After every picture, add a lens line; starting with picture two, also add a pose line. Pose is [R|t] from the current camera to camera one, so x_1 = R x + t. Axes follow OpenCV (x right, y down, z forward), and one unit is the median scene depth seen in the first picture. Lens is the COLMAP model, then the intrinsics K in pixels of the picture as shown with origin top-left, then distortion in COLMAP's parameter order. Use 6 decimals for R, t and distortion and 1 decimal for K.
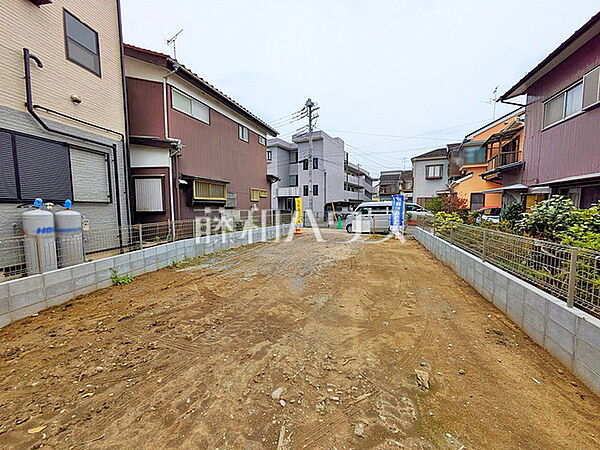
lens RADIAL K [[237.6, 0, 300.0], [0, 237.6, 225.0], [0, 0, 1]] dist [0.000247, 0.000230]
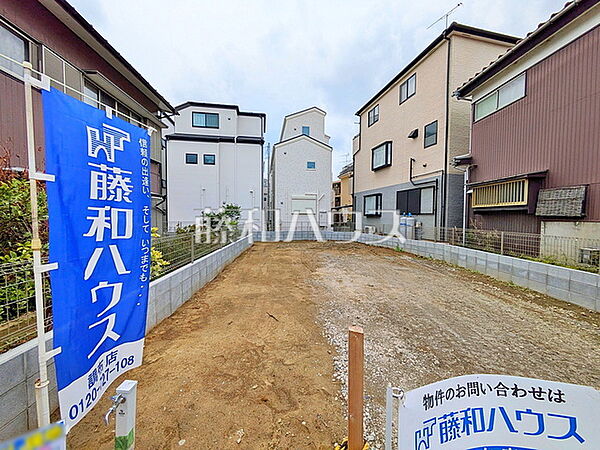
lens RADIAL K [[237.6, 0, 300.0], [0, 237.6, 225.0], [0, 0, 1]] dist [0.000247, 0.000230]
pose [[-0.931371, 0.008379, -0.363975, 0.322692], [-0.031732, 0.994062, 0.104083, -0.069633], [0.362686, 0.108490, -0.925575, 0.978301]]
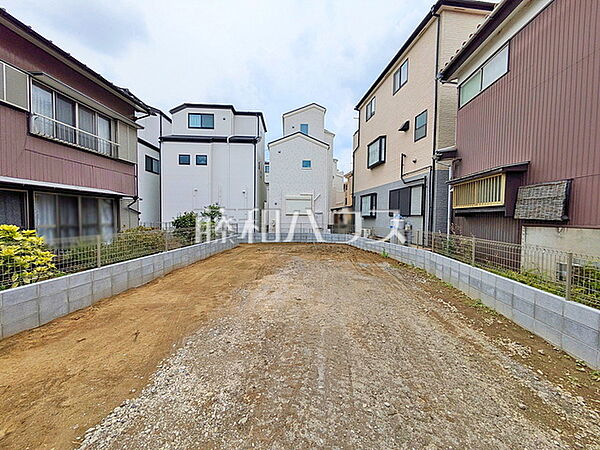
lens RADIAL K [[238.5, 0, 300.0], [0, 238.5, 225.0], [0, 0, 1]] dist [0.000401, 0.000268]
pose [[-0.964795, 0.000462, -0.263002, 0.160331], [-0.028204, 0.994050, 0.105210, -0.074048], [0.261485, 0.108924, -0.959042, 0.984570]]
